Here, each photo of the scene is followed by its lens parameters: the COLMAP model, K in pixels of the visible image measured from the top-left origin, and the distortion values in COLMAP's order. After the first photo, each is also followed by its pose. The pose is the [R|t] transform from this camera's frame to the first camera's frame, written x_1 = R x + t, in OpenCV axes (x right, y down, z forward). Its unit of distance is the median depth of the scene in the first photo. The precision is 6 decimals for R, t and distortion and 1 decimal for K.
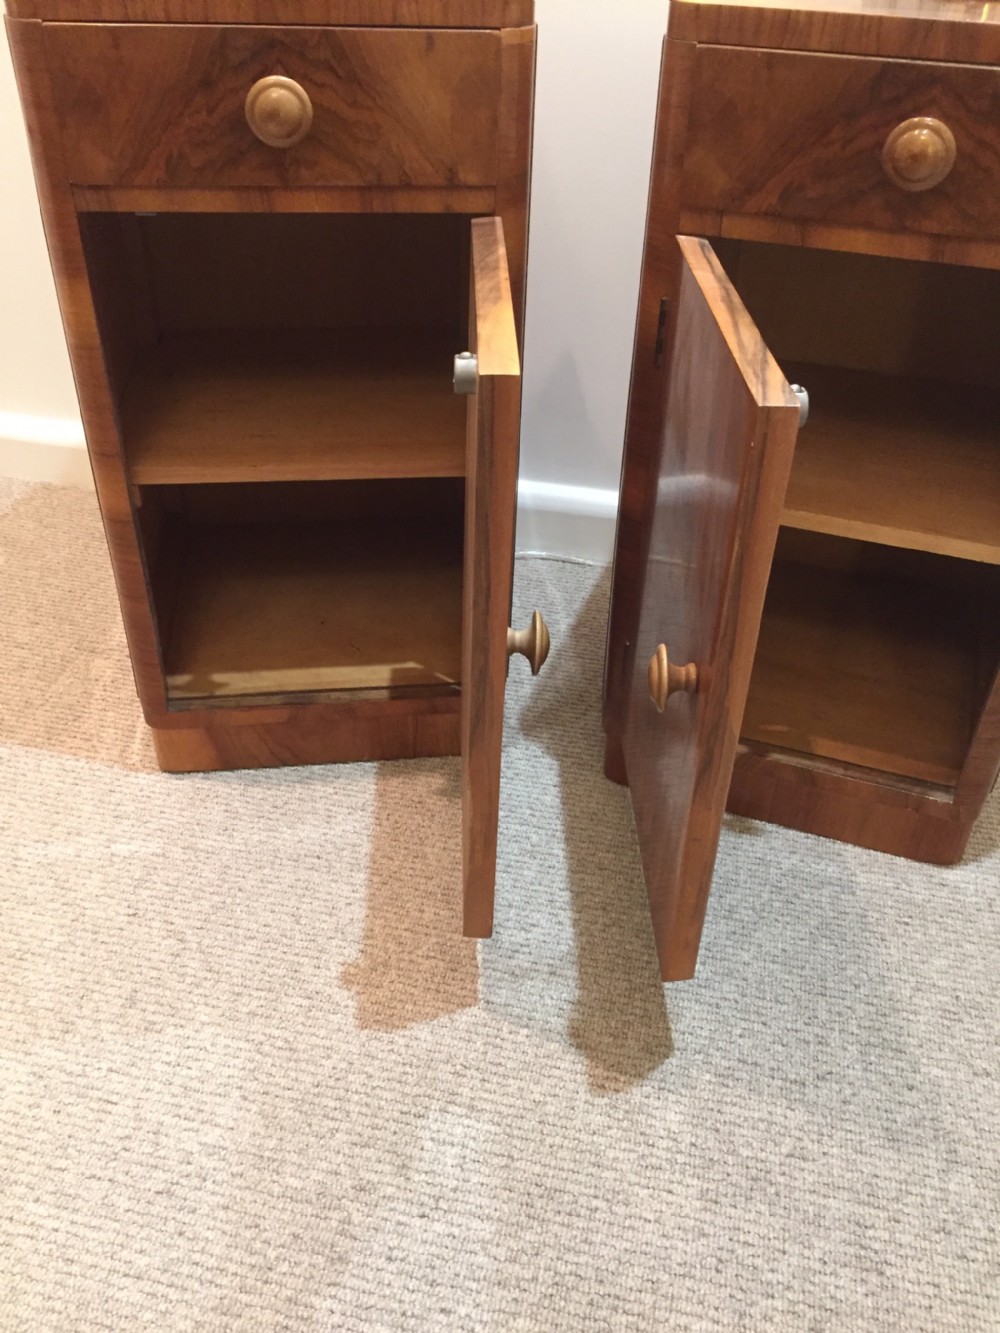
lens RADIAL K [[1150.5, 0, 502.1], [0, 1150.5, 669.4], [0, 0, 1]] dist [0.058305, -0.053984]
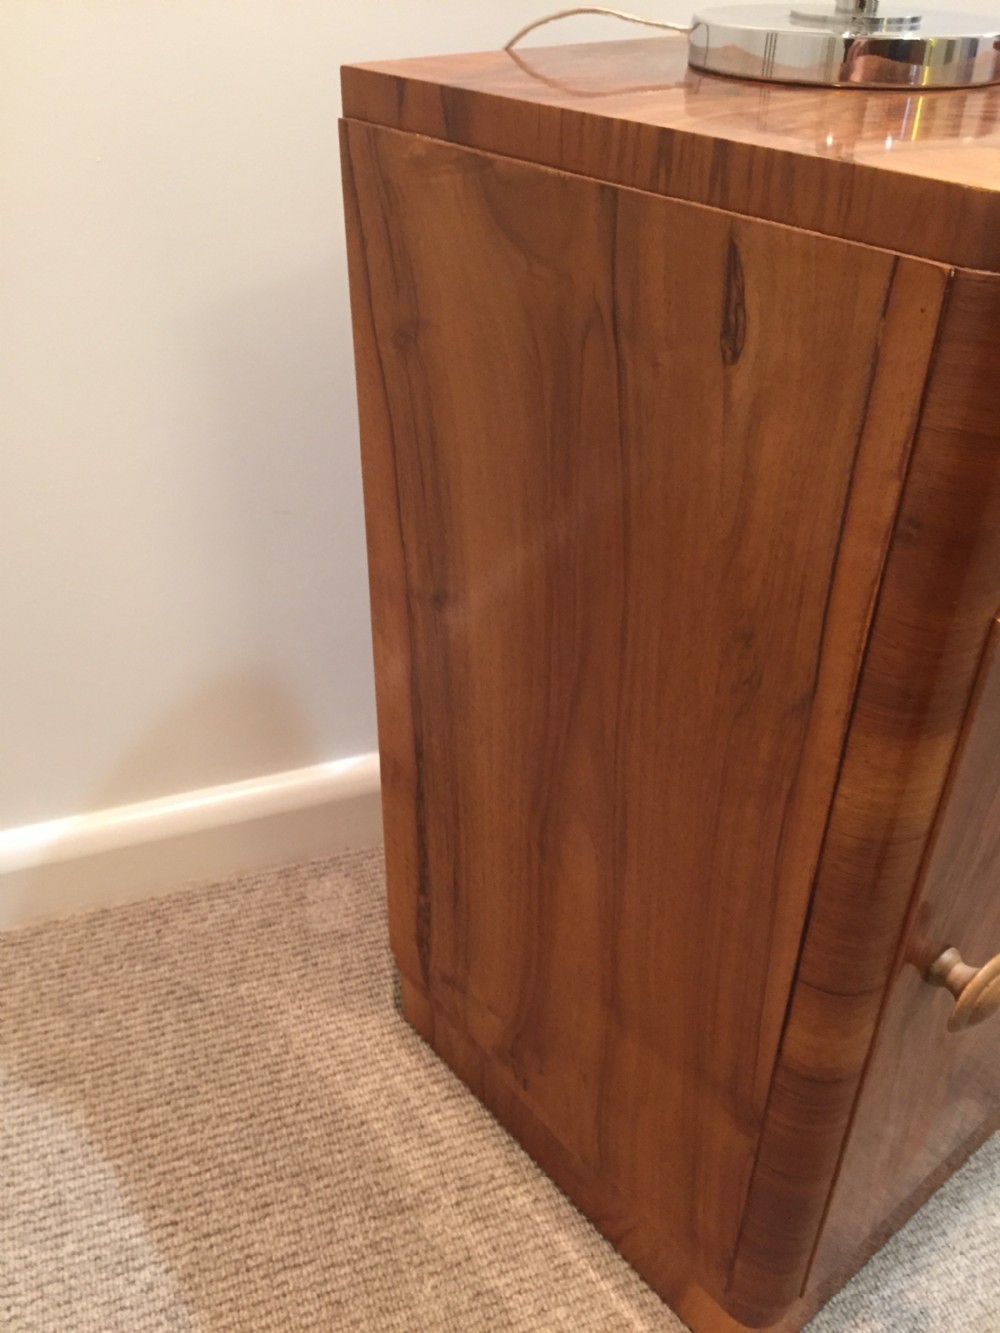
lens RADIAL K [[1169.3, 0, 500.0], [0, 1169.3, 666.5], [0, 0, 1]] dist [0.067742, -0.104985]
pose [[0.847584, -0.316202, 0.426166, -0.614829], [0.325728, 0.944000, 0.052592, -0.377048], [-0.418930, 0.094238, 0.903115, 0.511799]]
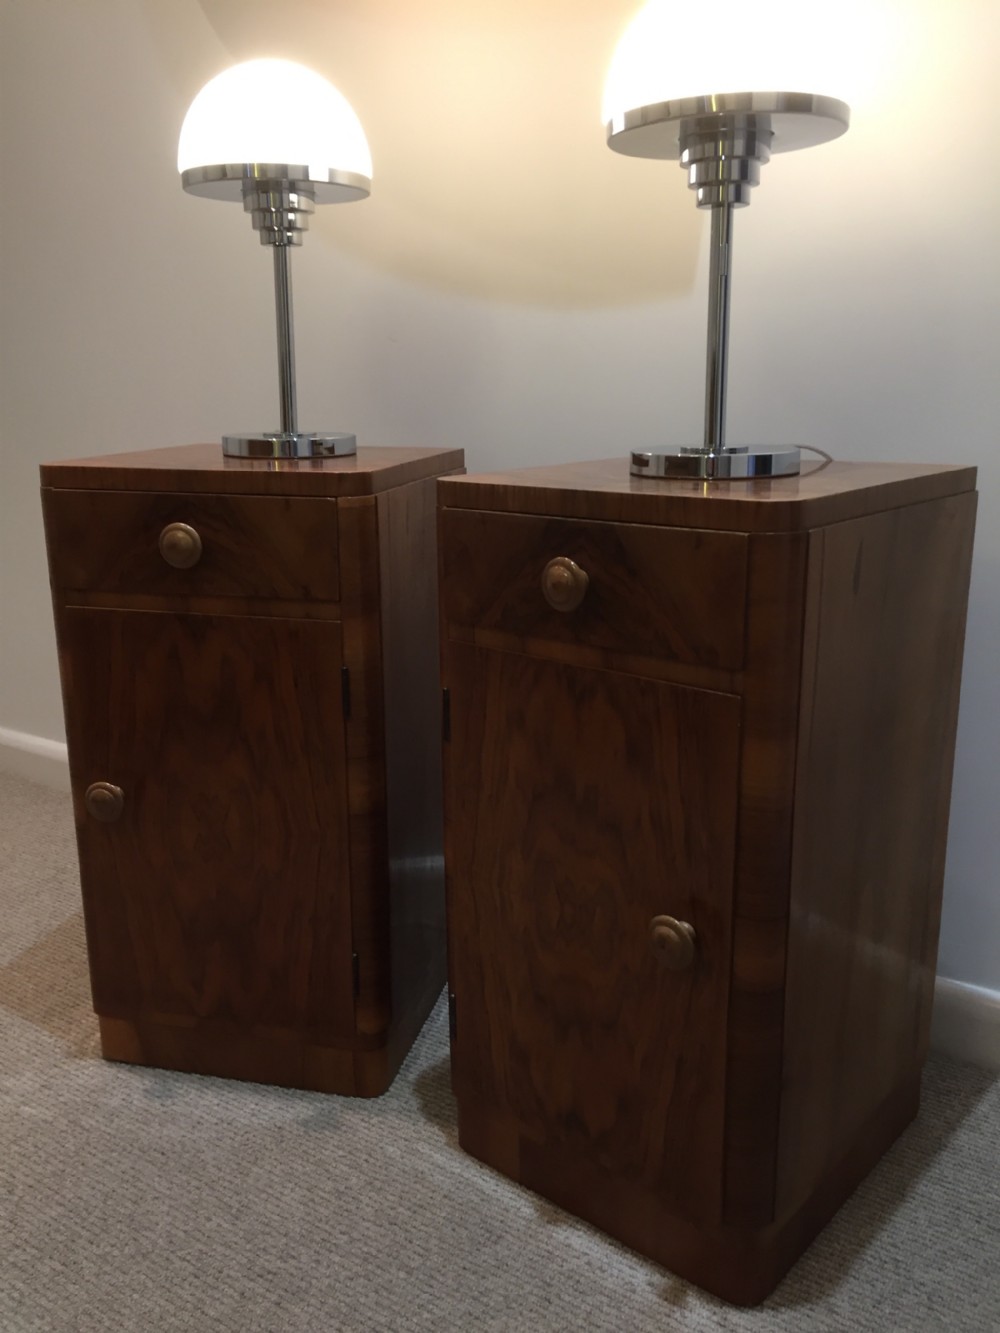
lens RADIAL K [[1154.5, 0, 500.0], [0, 1154.5, 666.5], [0, 0, 1]] dist [0.061965, -0.103726]
pose [[0.932941, 0.057332, -0.355434, 0.524726], [-0.183676, 0.924891, -0.332926, 0.045268], [0.309650, 0.375885, 0.873400, -0.047441]]
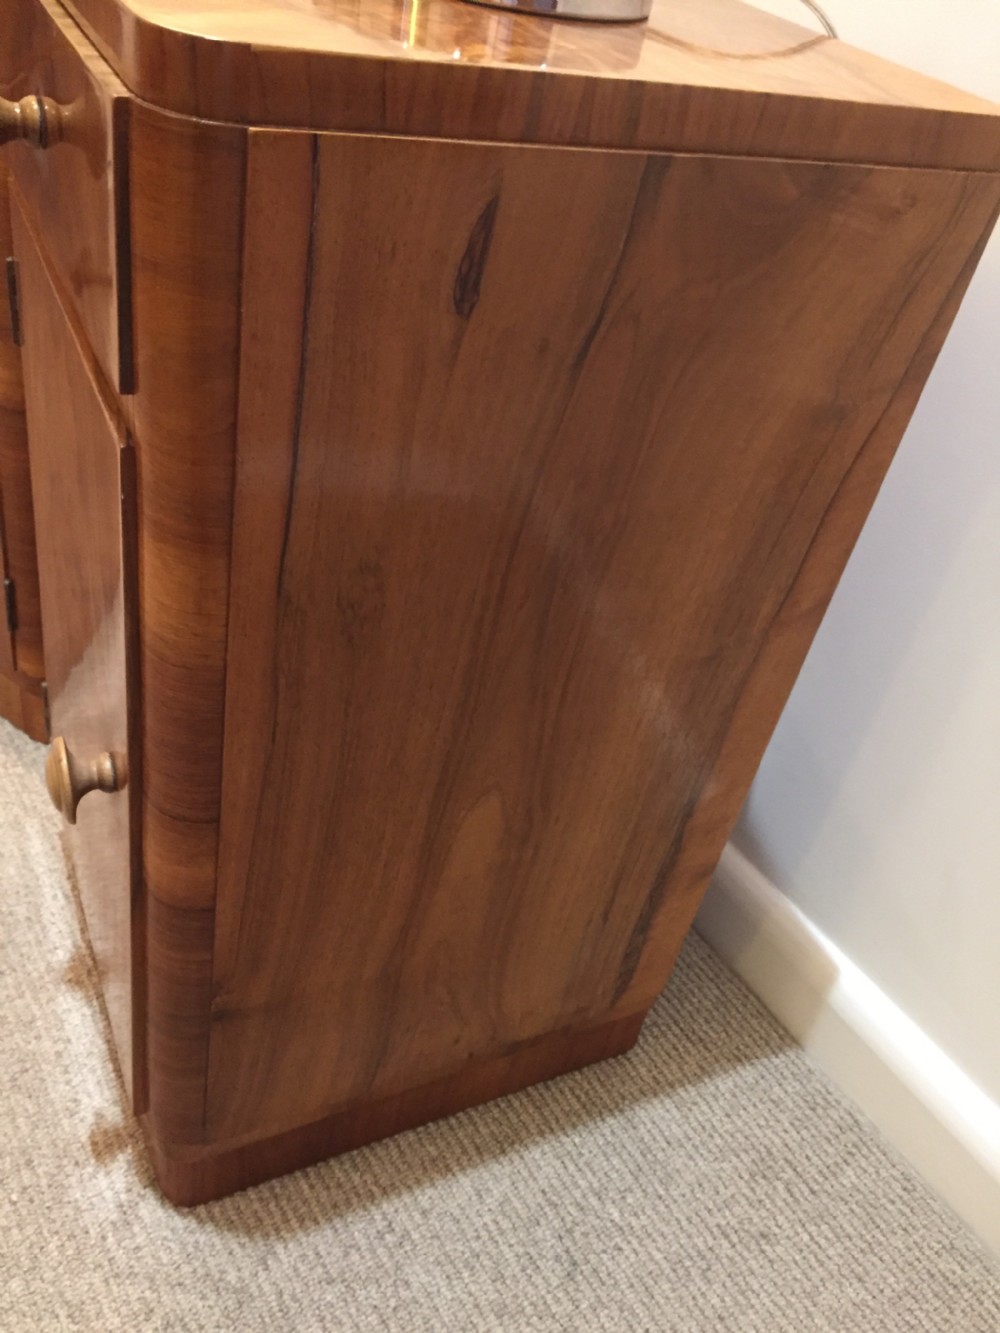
lens RADIAL K [[1169.3, 0, 500.0], [0, 1169.3, 666.5], [0, 0, 1]] dist [0.067742, -0.104985]
pose [[0.714945, 0.501779, -0.486899, 0.739760], [-0.525705, 0.844909, 0.098805, -0.284555], [0.460964, 0.185325, 0.867852, 0.438085]]
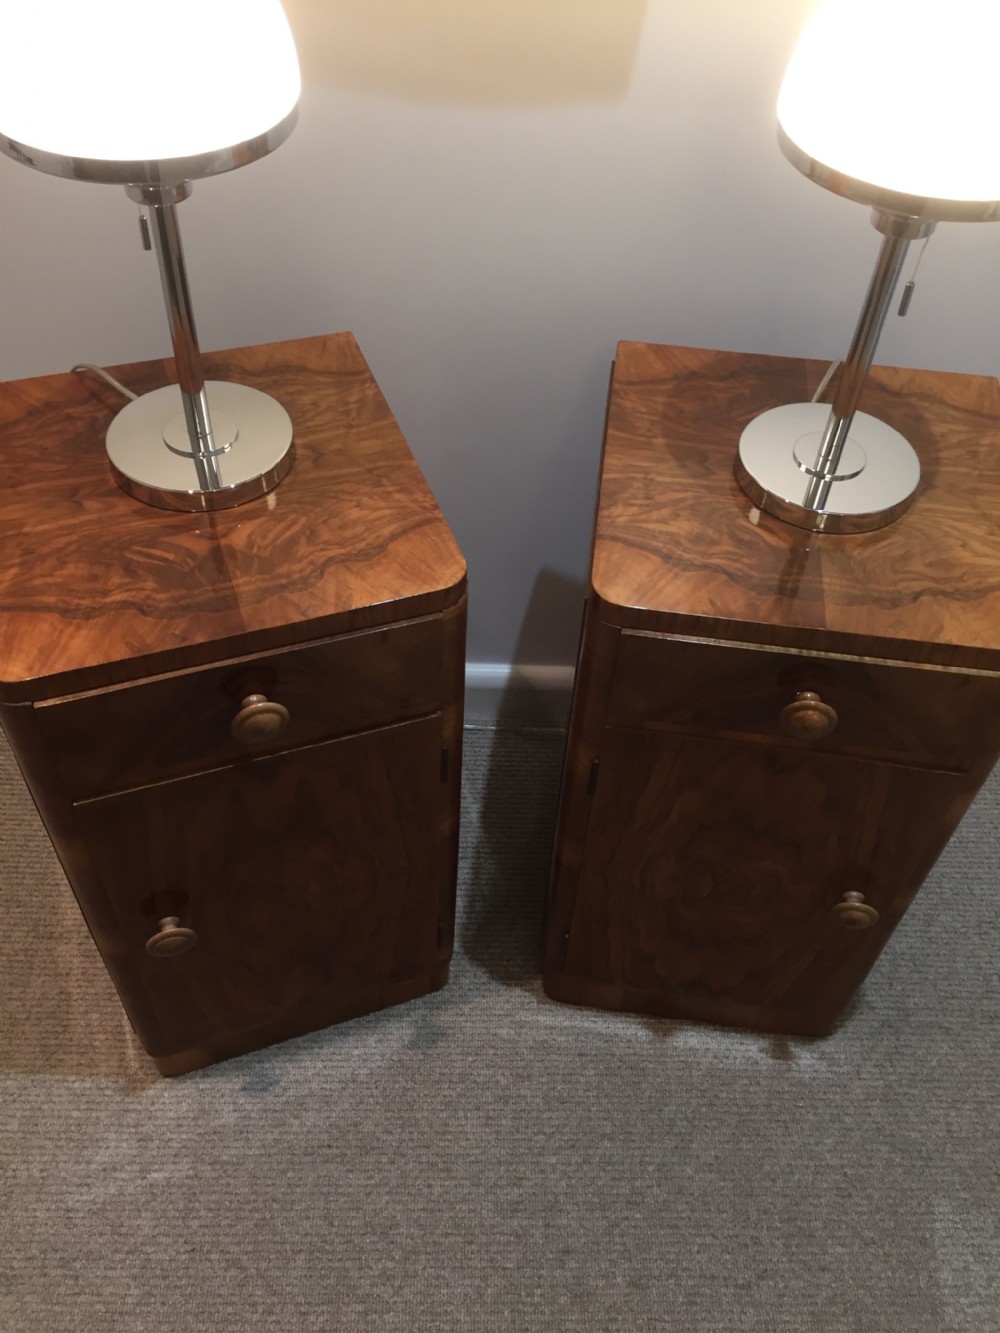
lens RADIAL K [[1146.6, 0, 502.9], [0, 1146.6, 667.7], [0, 0, 1]] dist [0.071466, -0.104717]
pose [[0.974112, -0.156568, 0.163073, -0.106192], [0.115803, 0.965106, 0.234861, -0.583472], [-0.194155, -0.209897, 0.958252, -0.066576]]
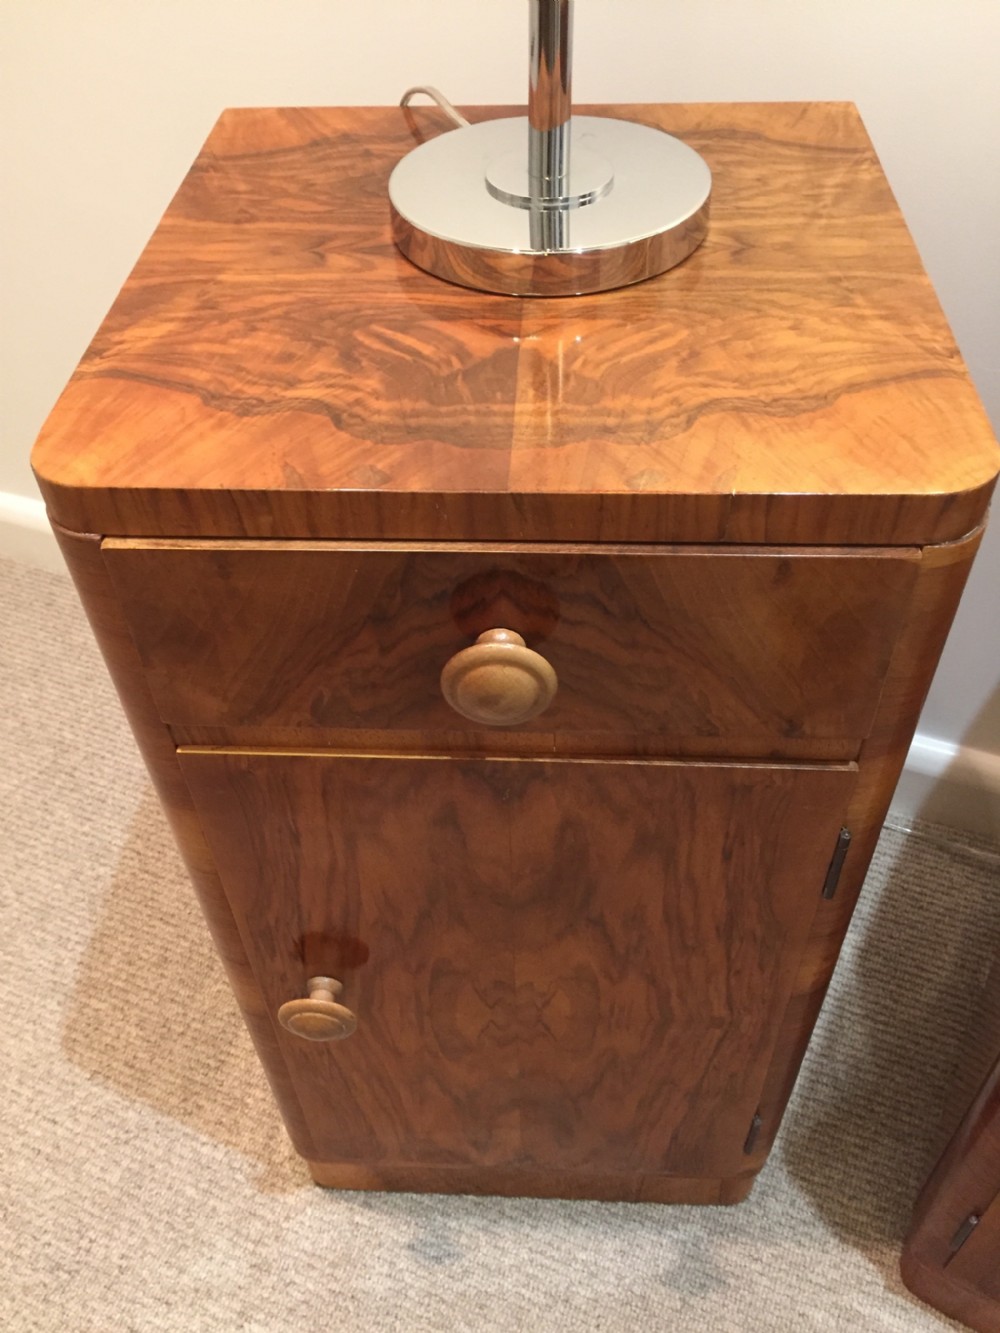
lens RADIAL K [[1147.3, 0, 503.1], [0, 1147.3, 672.5], [0, 0, 1]] dist [0.079510, -0.124857]
pose [[0.982301, 0.085957, -0.166421, -0.075491], [-0.055773, 0.982410, 0.178216, -0.447106], [0.178812, -0.165780, 0.969816, 0.354663]]
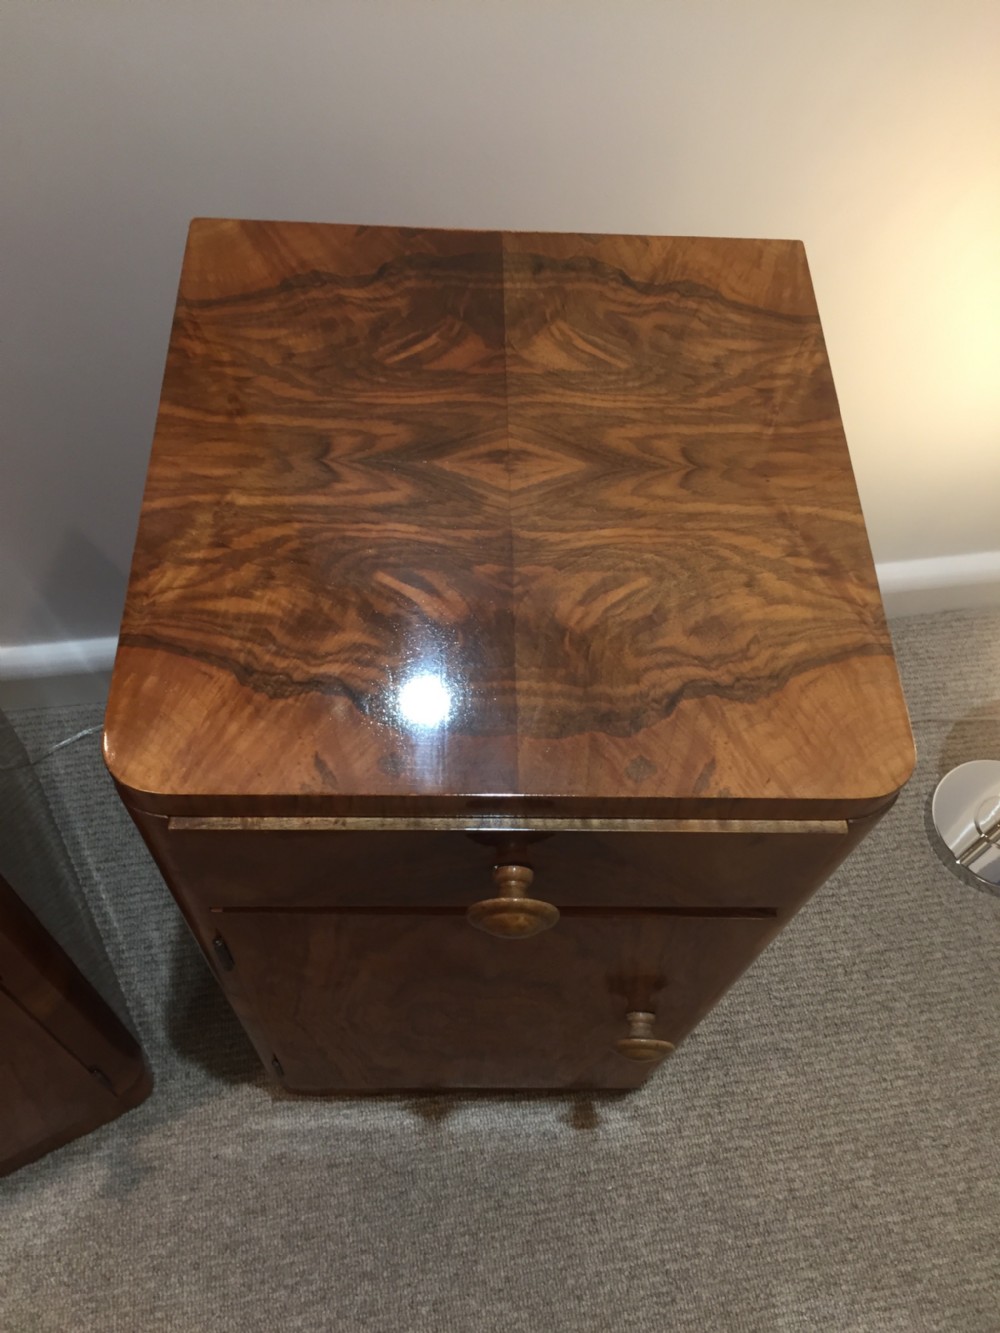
lens RADIAL K [[1143.1, 0, 505.3], [0, 1143.1, 665.3], [0, 0, 1]] dist [0.074113, -0.108505]
pose [[0.928848, -0.296565, 0.222016, 0.169211], [0.177243, 0.882005, 0.436637, -0.644071], [-0.325310, -0.366218, 0.871813, 0.302662]]
